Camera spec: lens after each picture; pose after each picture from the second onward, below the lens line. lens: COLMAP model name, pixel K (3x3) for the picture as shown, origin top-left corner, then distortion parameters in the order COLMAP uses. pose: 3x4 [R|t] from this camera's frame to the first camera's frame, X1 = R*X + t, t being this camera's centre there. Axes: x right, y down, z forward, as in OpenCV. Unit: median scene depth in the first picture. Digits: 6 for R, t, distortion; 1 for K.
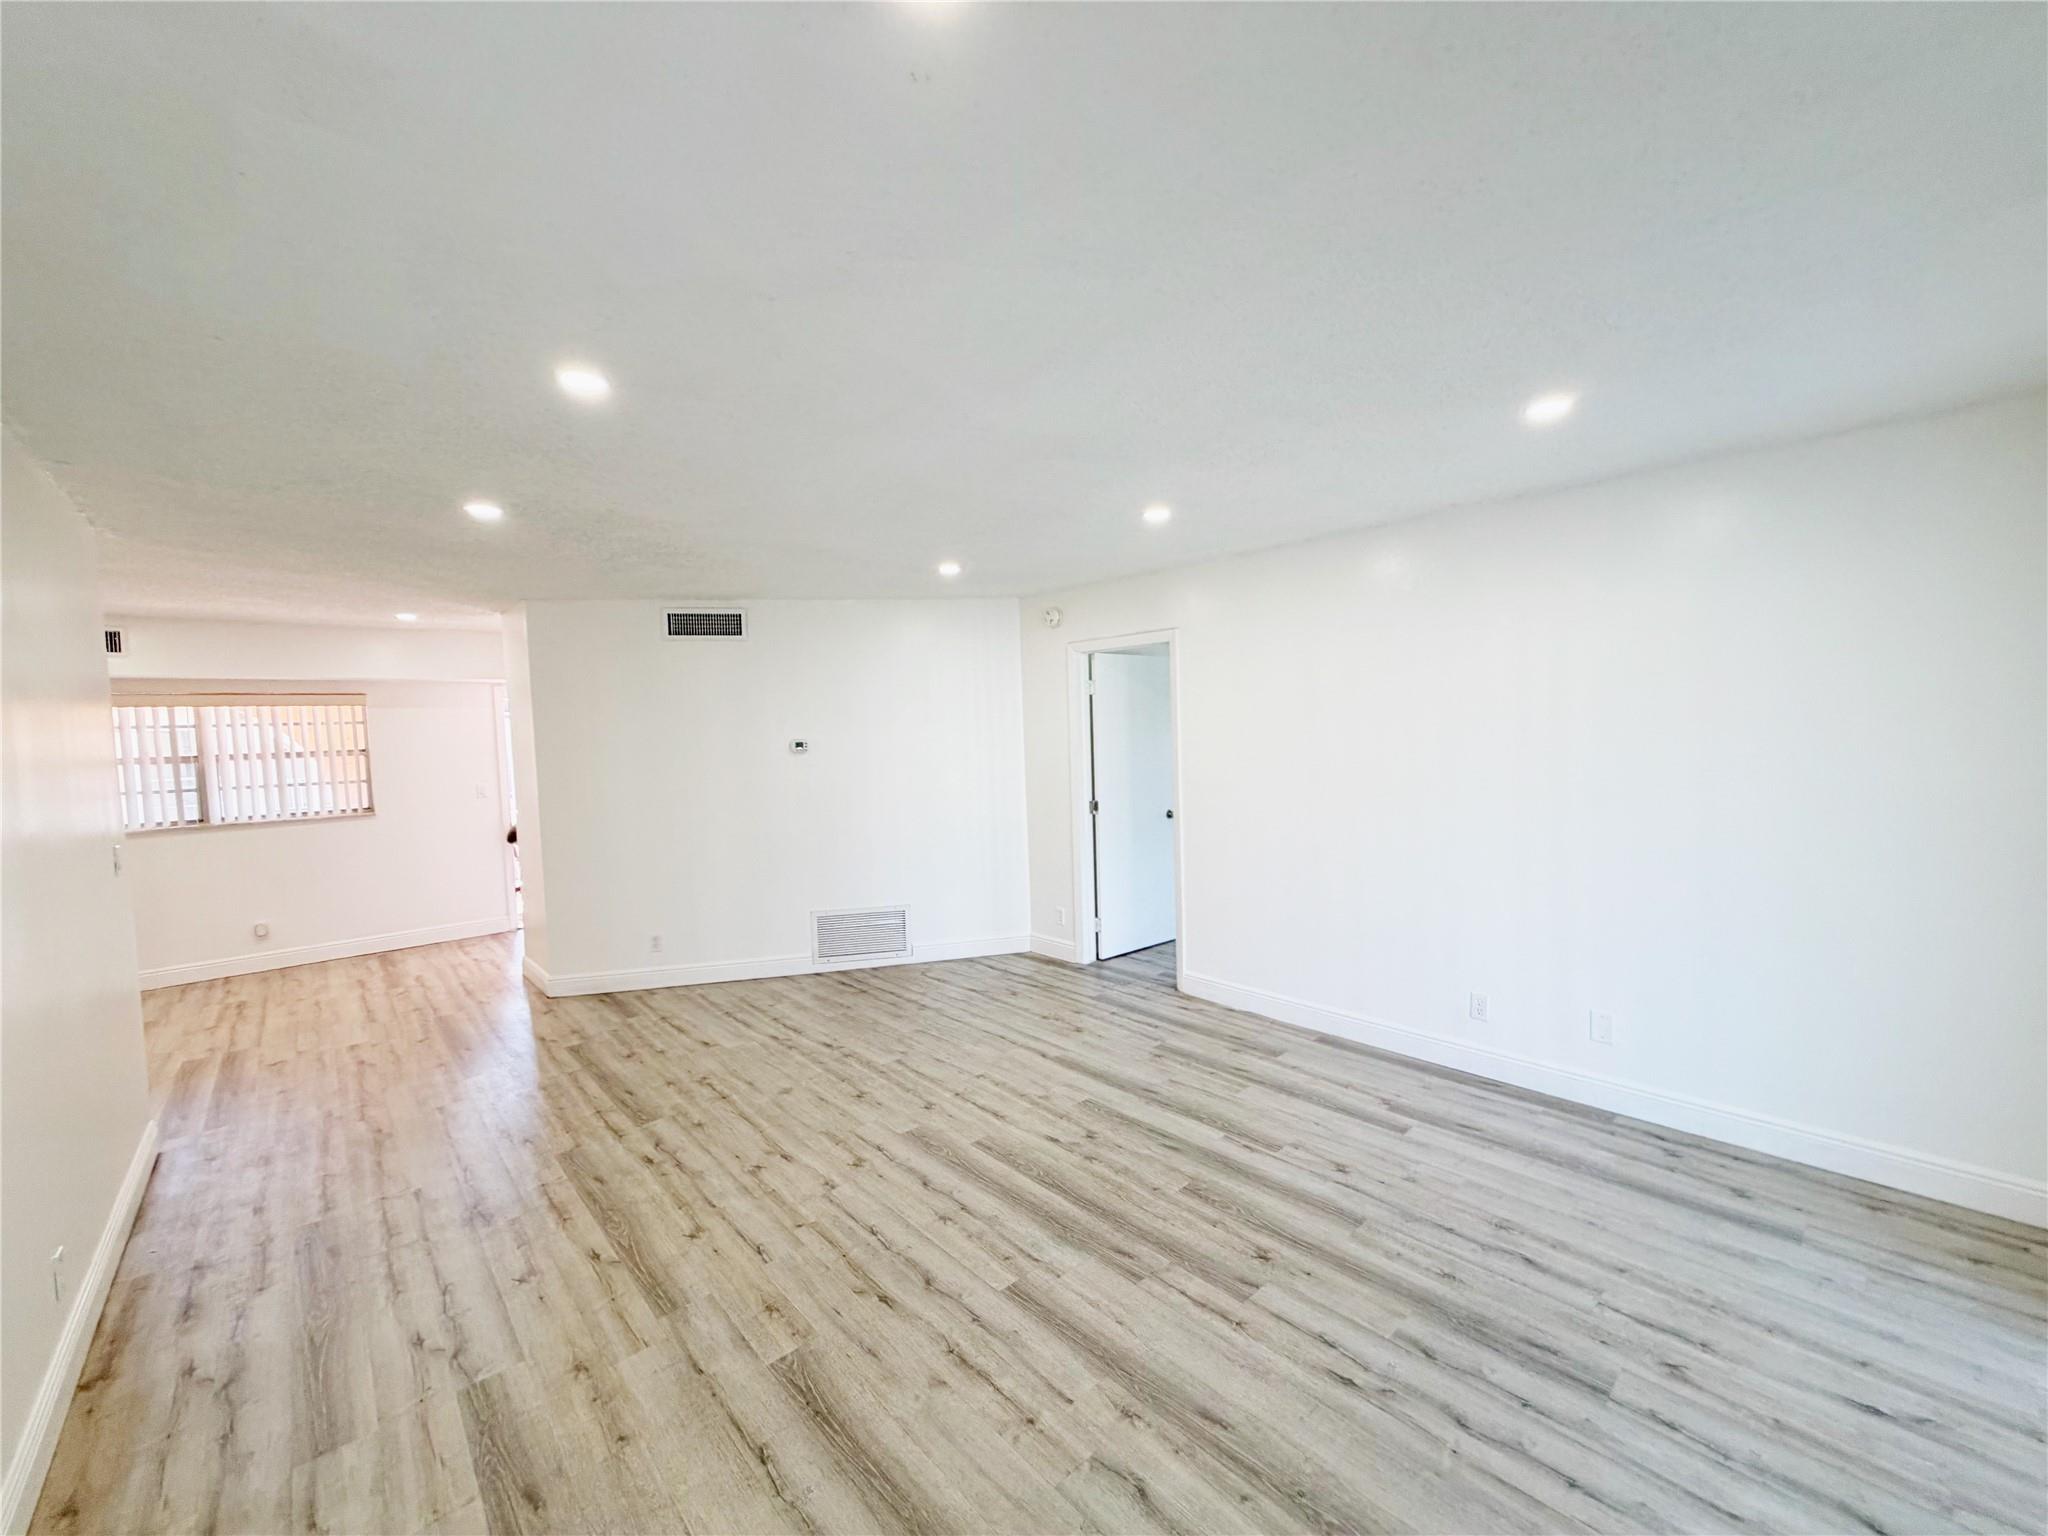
lens RADIAL K [[814.7, 0, 1022.7], [0, 814.7, 767.1], [0, 0, 1]] dist [-0.000240, -0.000129]
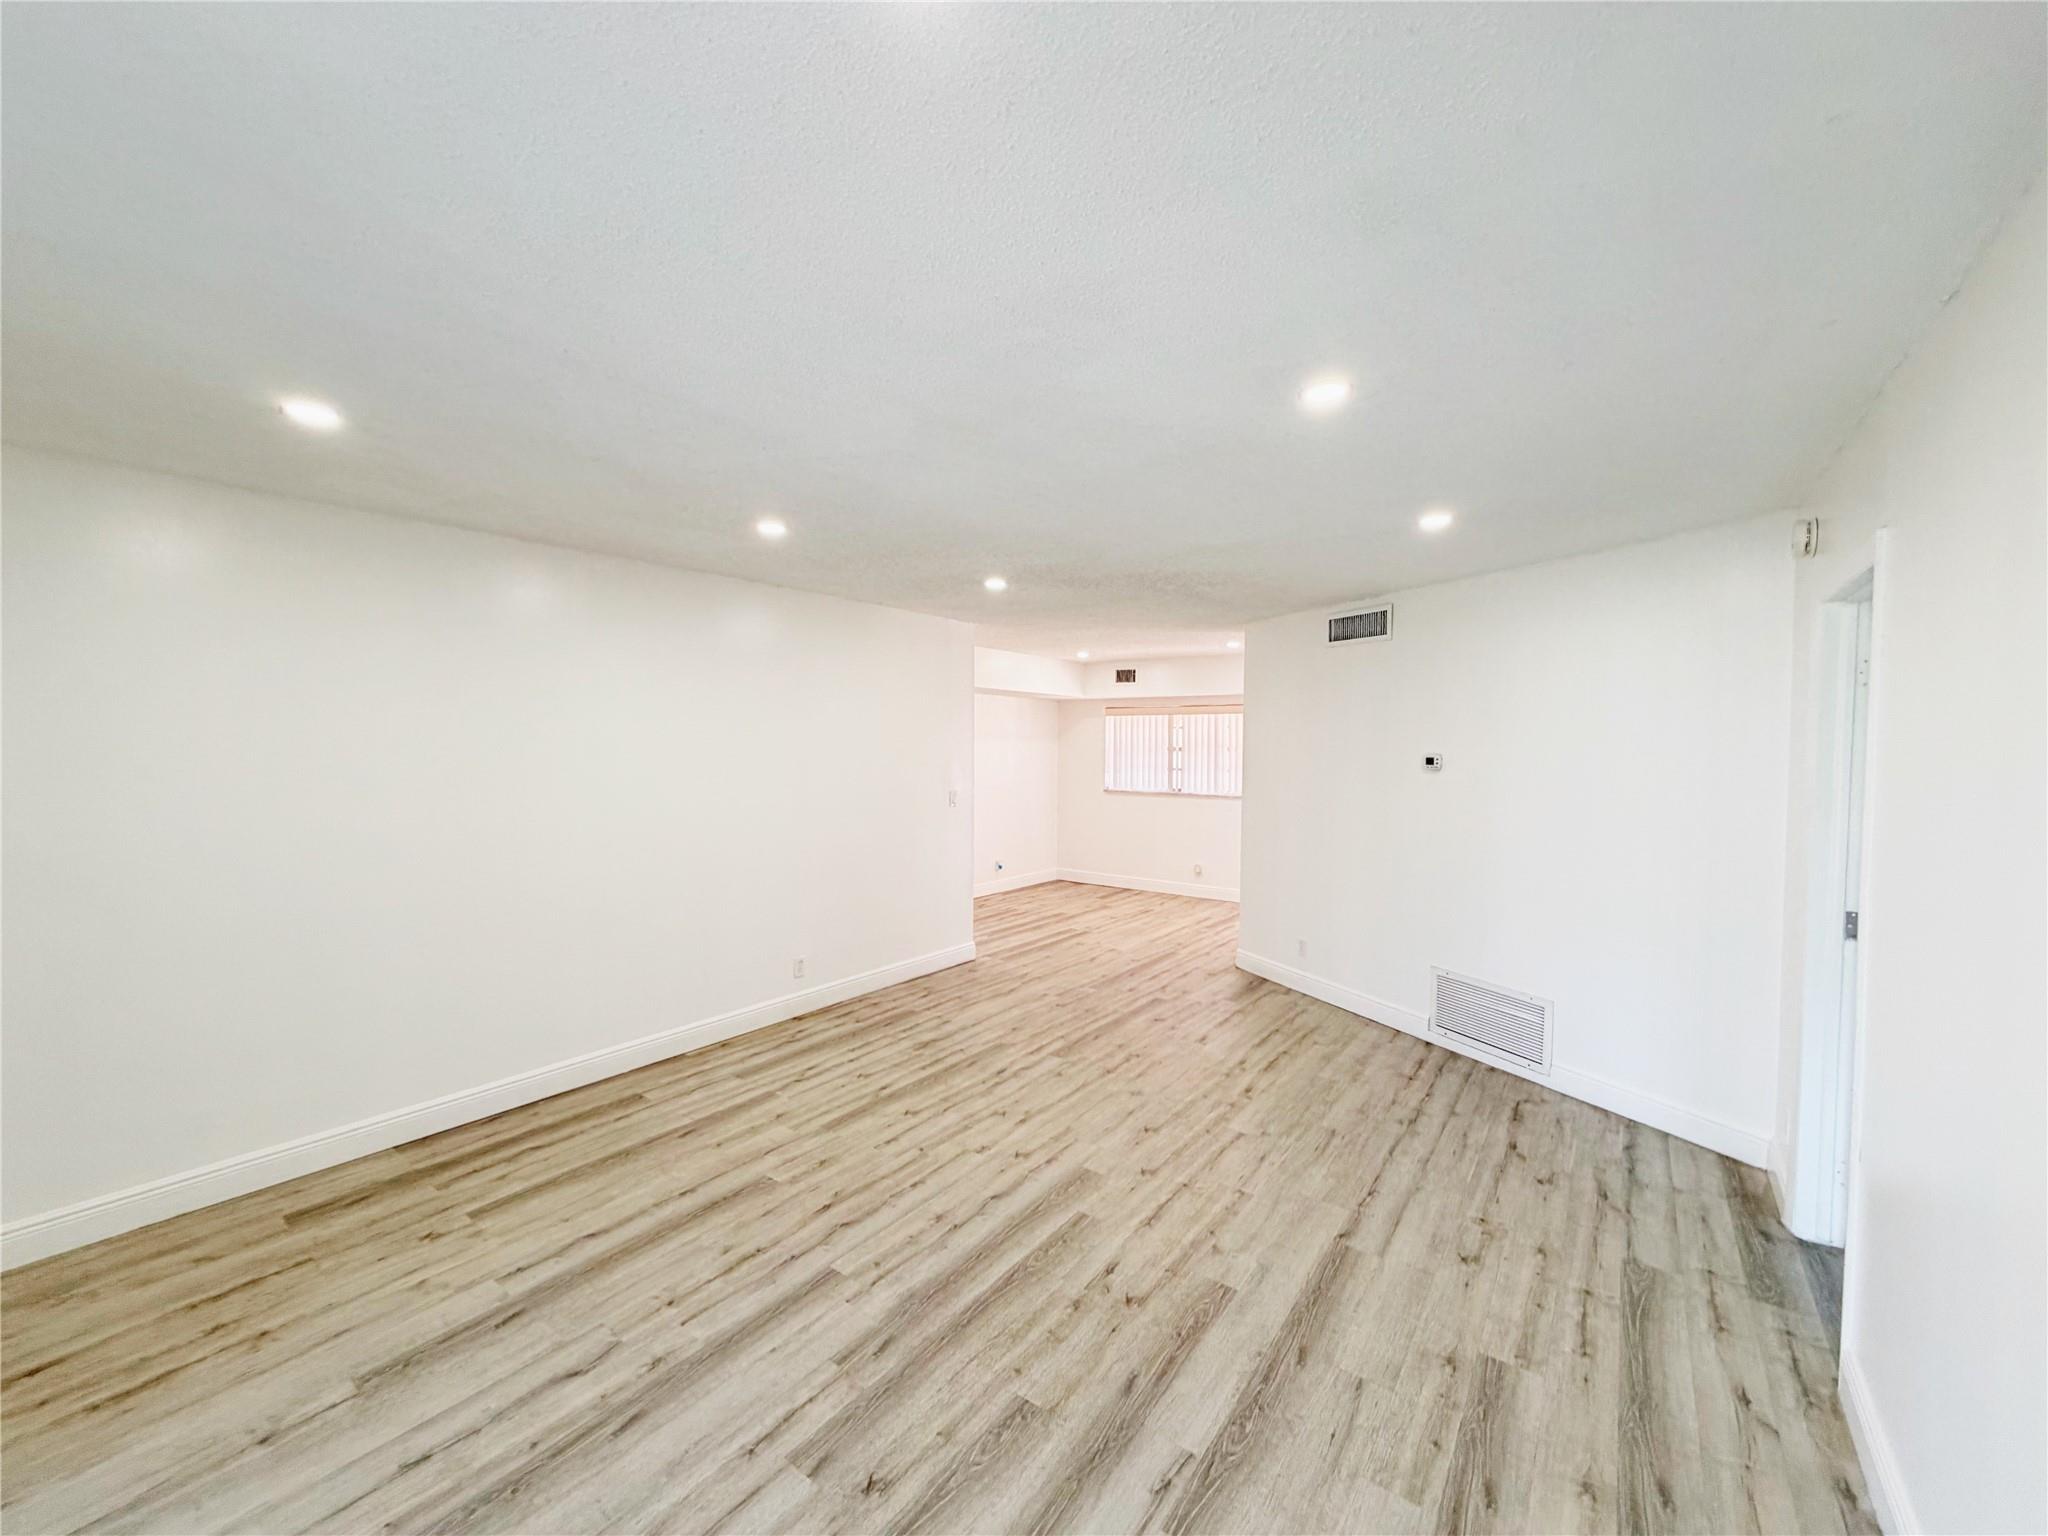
lens RADIAL K [[814.7, 0, 1022.7], [0, 814.7, 767.1], [0, 0, 1]] dist [-0.000240, -0.000129]
pose [[0.204530, 0.062058, -0.976891, 0.765293], [-0.063175, 0.996745, 0.050093, -0.062128], [0.976820, 0.051469, 0.207784, 0.733229]]
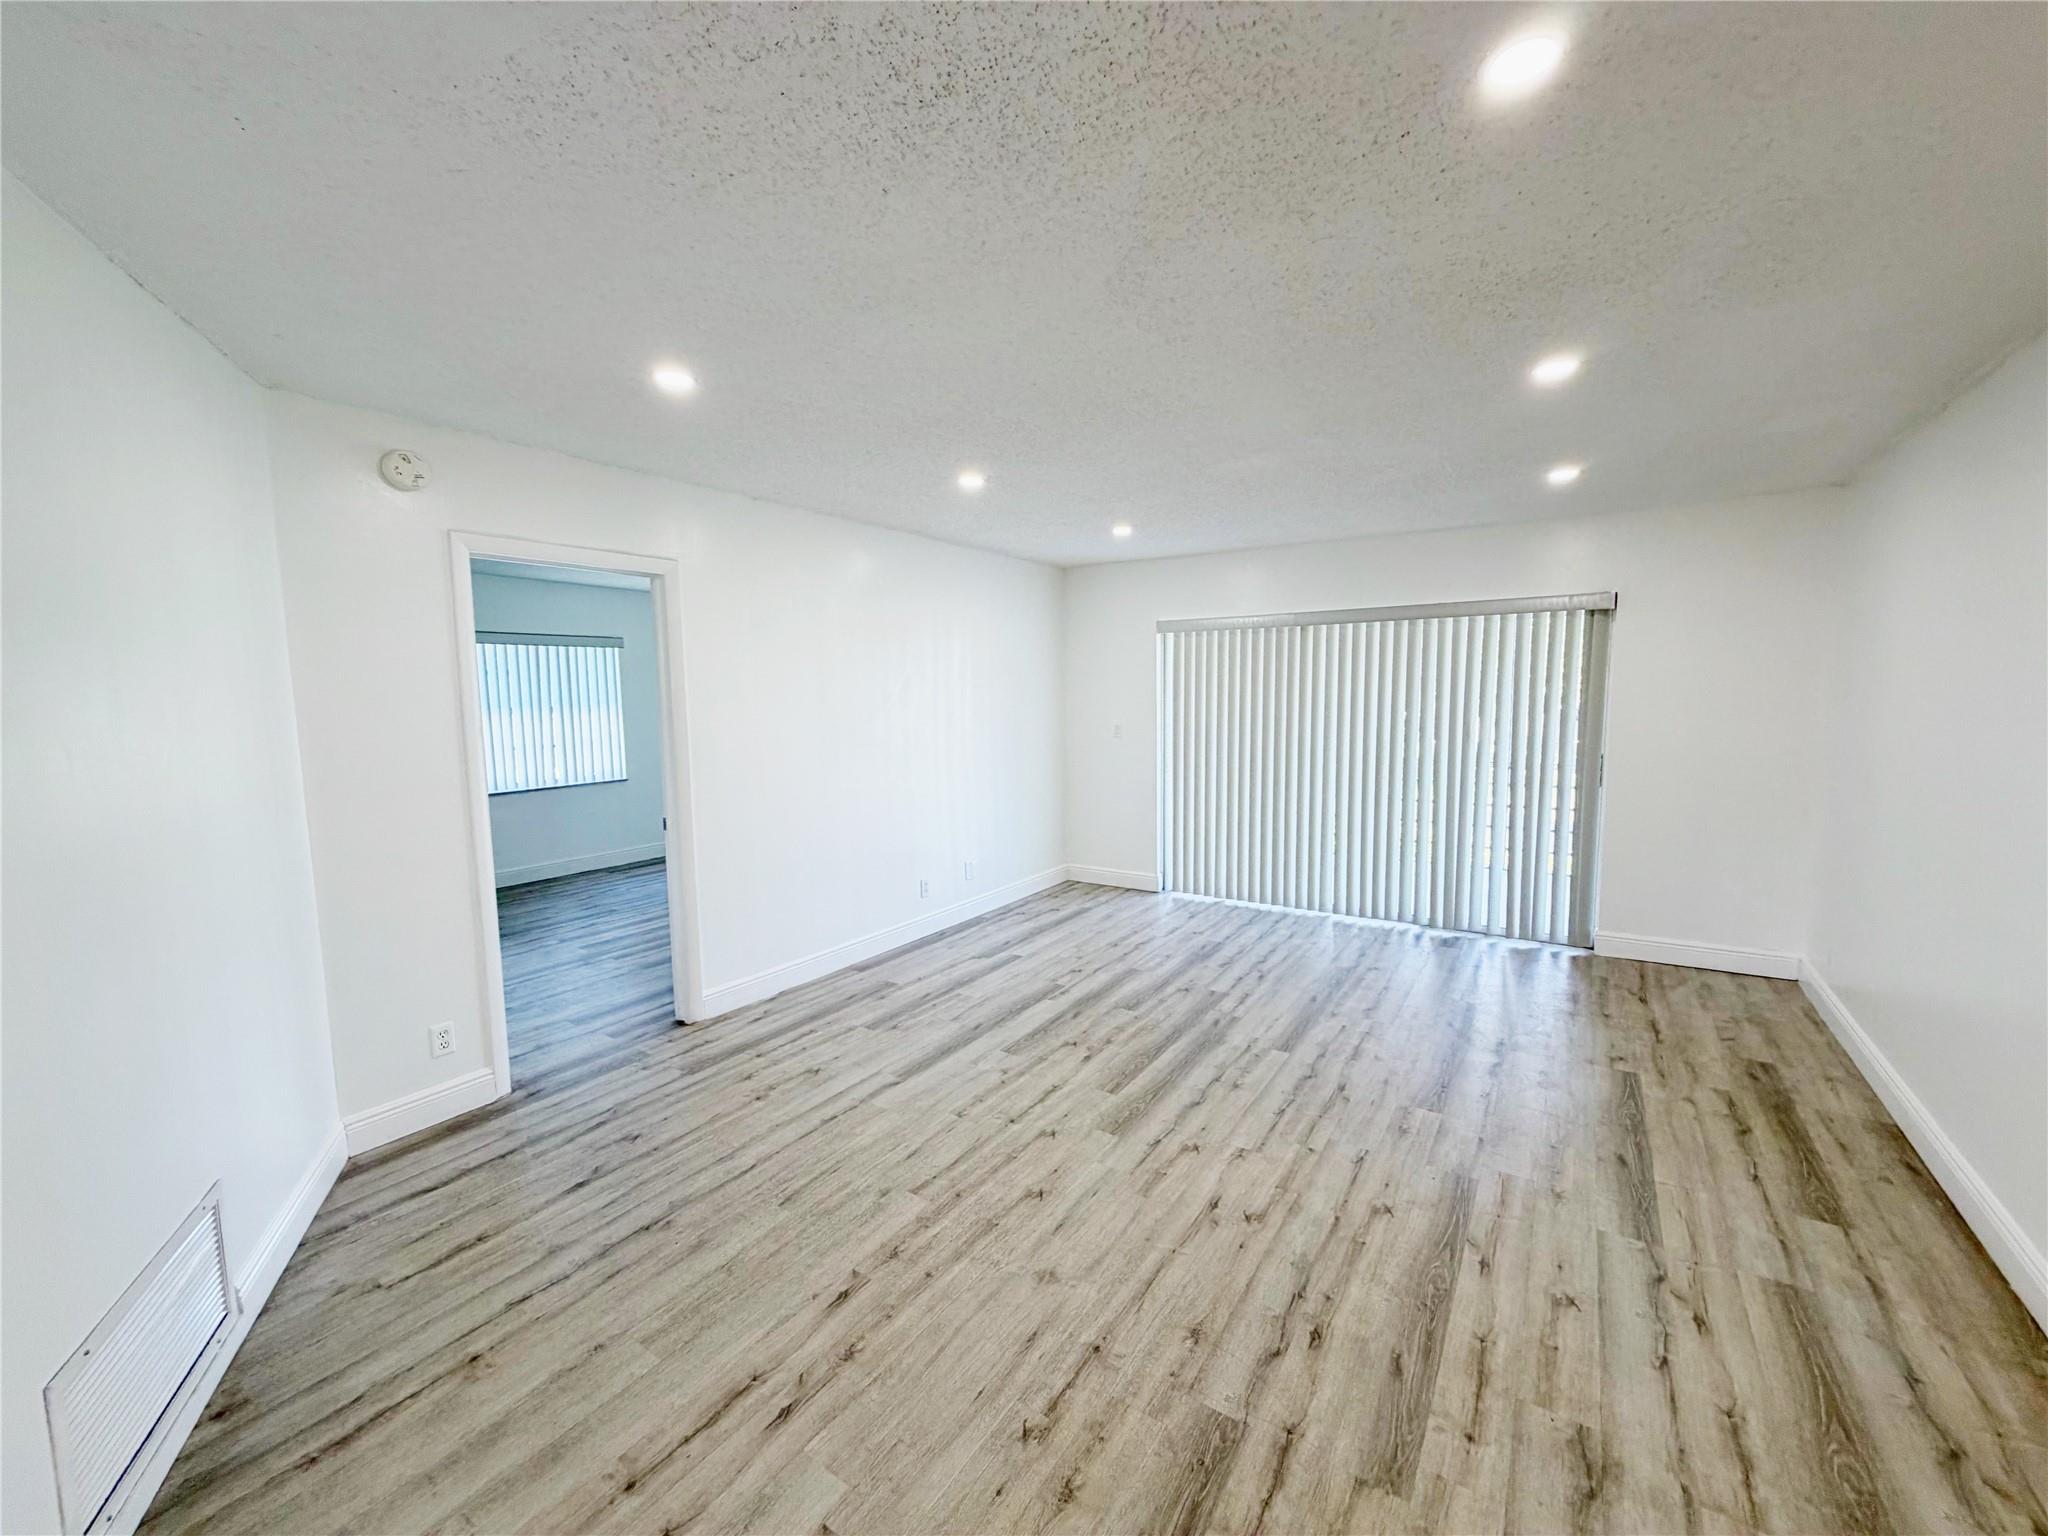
lens RADIAL K [[814.7, 0, 1022.7], [0, 814.7, 767.1], [0, 0, 1]] dist [-0.000240, -0.000129]
pose [[-0.240197, -0.057025, 0.969048, -0.975904], [0.068713, 0.994770, 0.075571, -0.015760], [-0.968289, 0.084738, -0.235022, 1.313794]]
